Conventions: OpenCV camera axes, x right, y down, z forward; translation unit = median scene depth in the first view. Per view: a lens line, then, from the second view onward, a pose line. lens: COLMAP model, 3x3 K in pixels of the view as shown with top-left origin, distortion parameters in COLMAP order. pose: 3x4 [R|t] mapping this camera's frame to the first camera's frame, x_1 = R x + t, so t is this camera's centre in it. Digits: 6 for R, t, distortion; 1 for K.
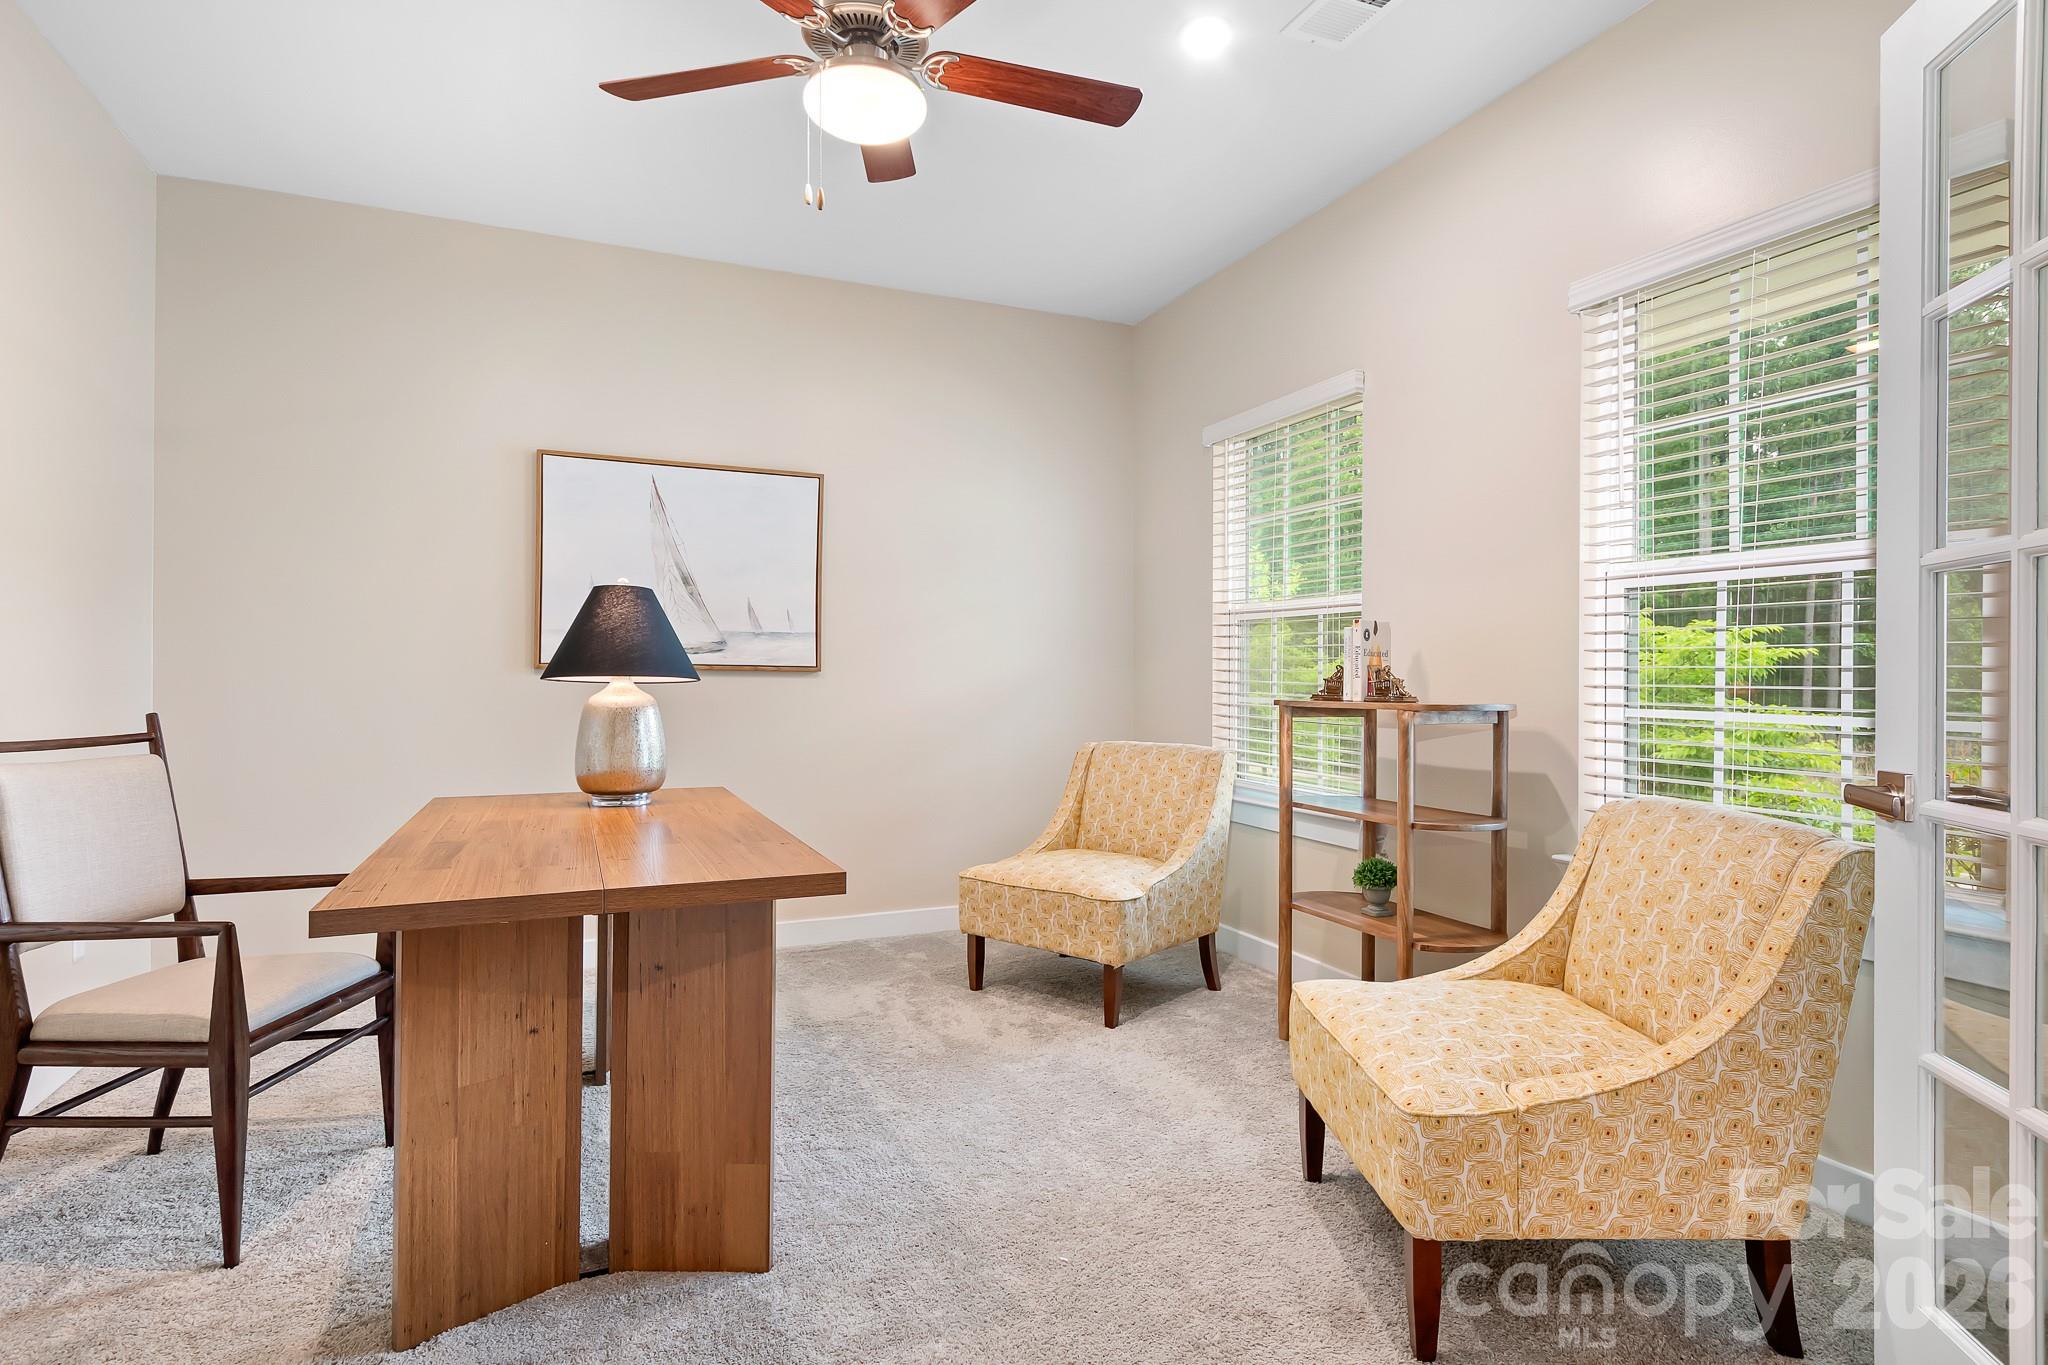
lens RADIAL K [[1049.7, 0, 1021.2], [0, 1049.7, 683.6], [0, 0, 1]] dist [0.012695, -0.000978]
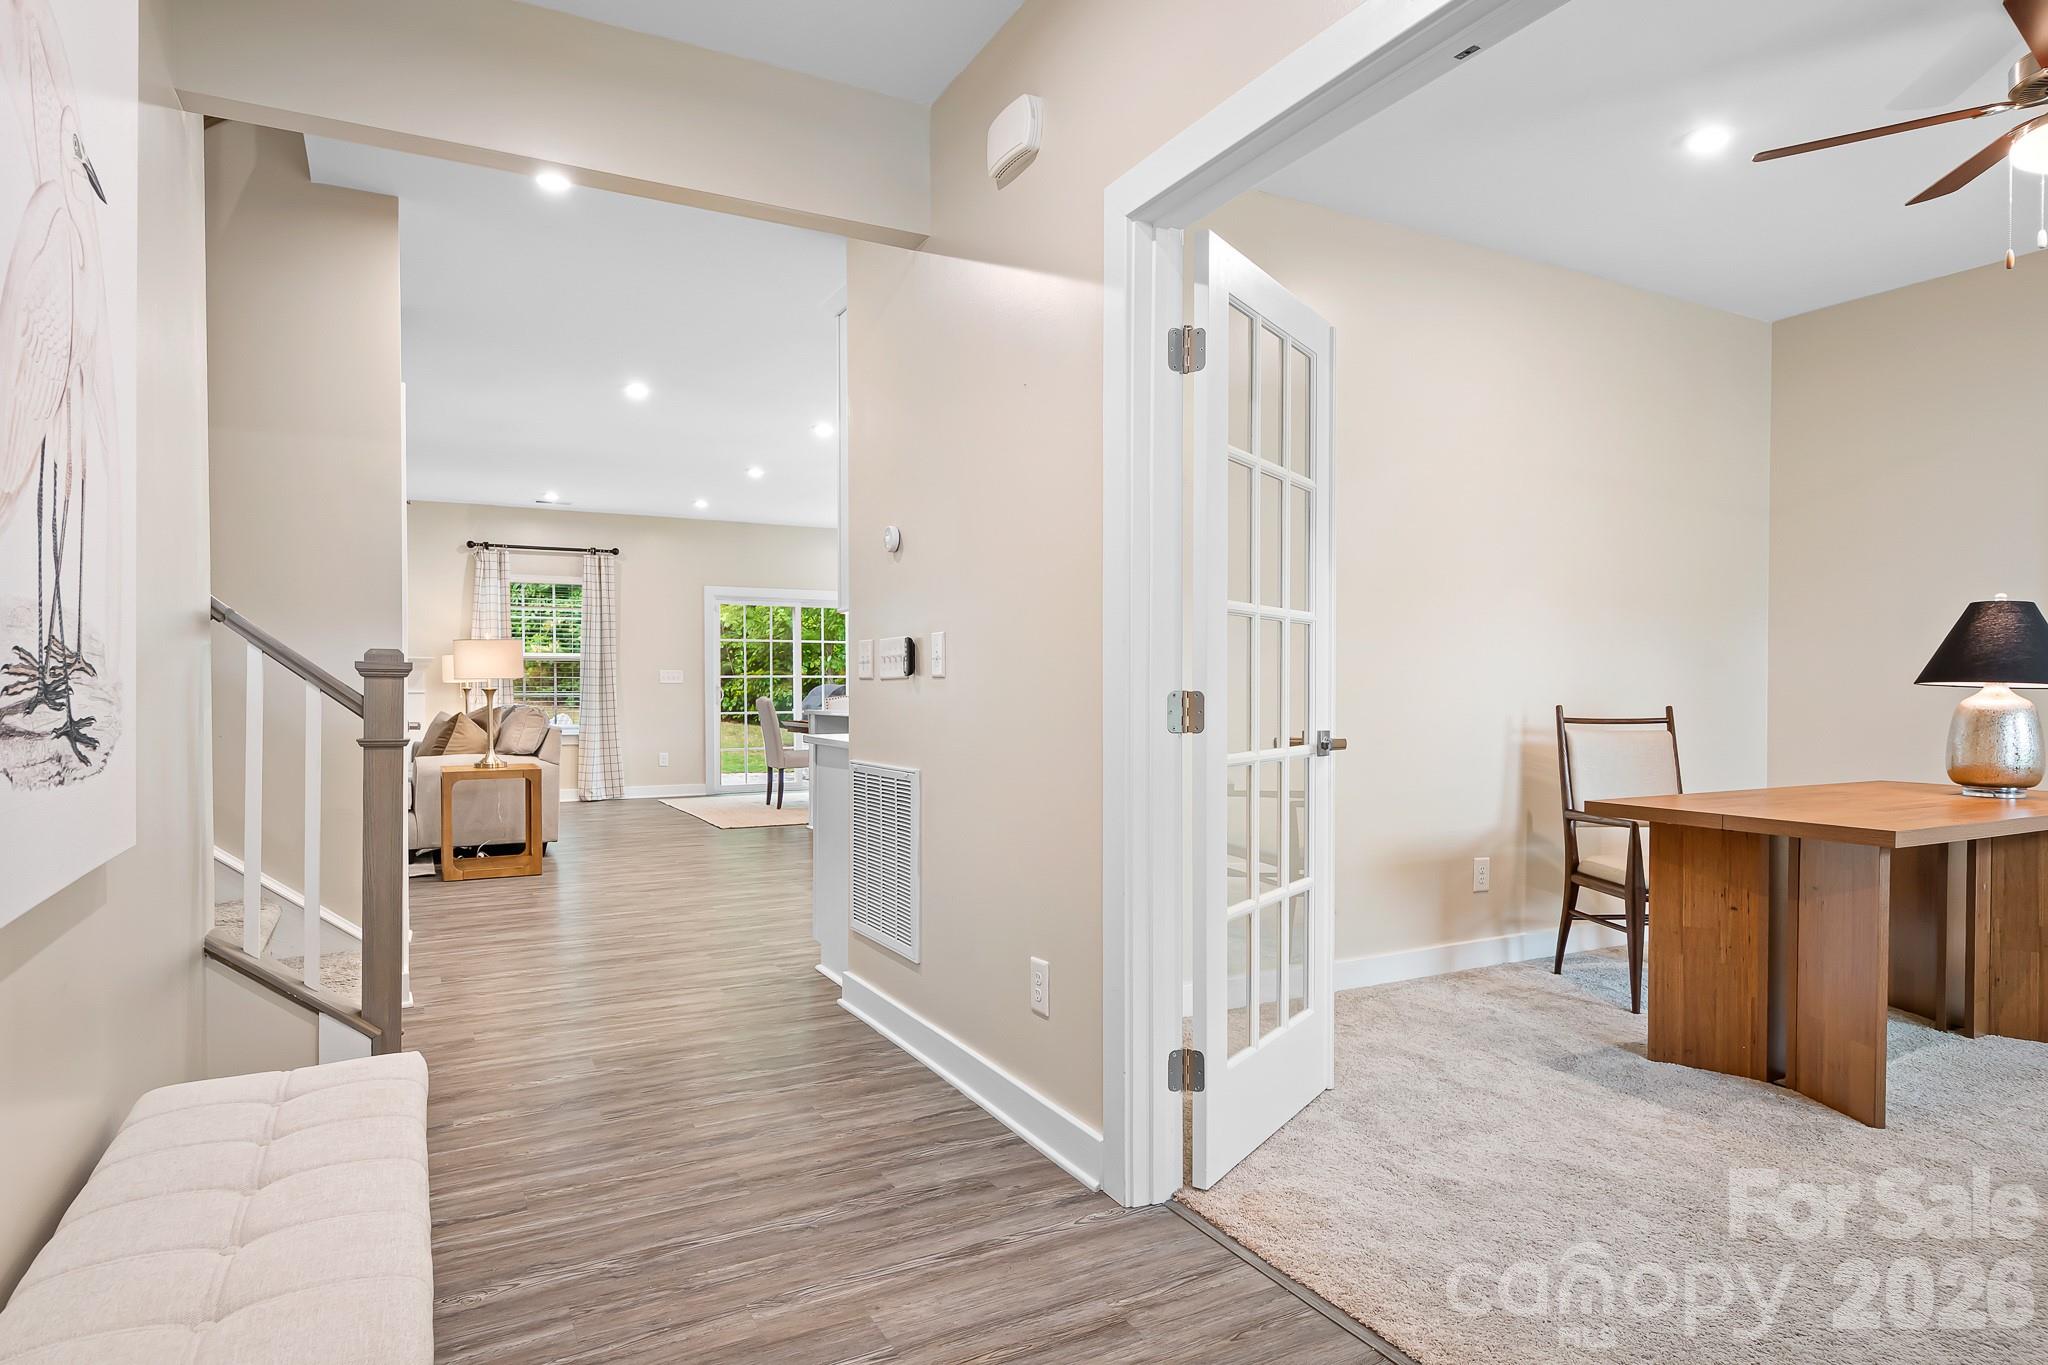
lens RADIAL K [[1118.4, 0, 1025.5], [0, 1118.4, 689.1], [0, 0, 1]] dist [-0.001399, -0.000103]
pose [[0.086148, 0.001725, -0.996281, 0.828607], [-0.004831, 0.999987, 0.001314, 0.003809], [0.996271, 0.004700, 0.086155, -0.149303]]
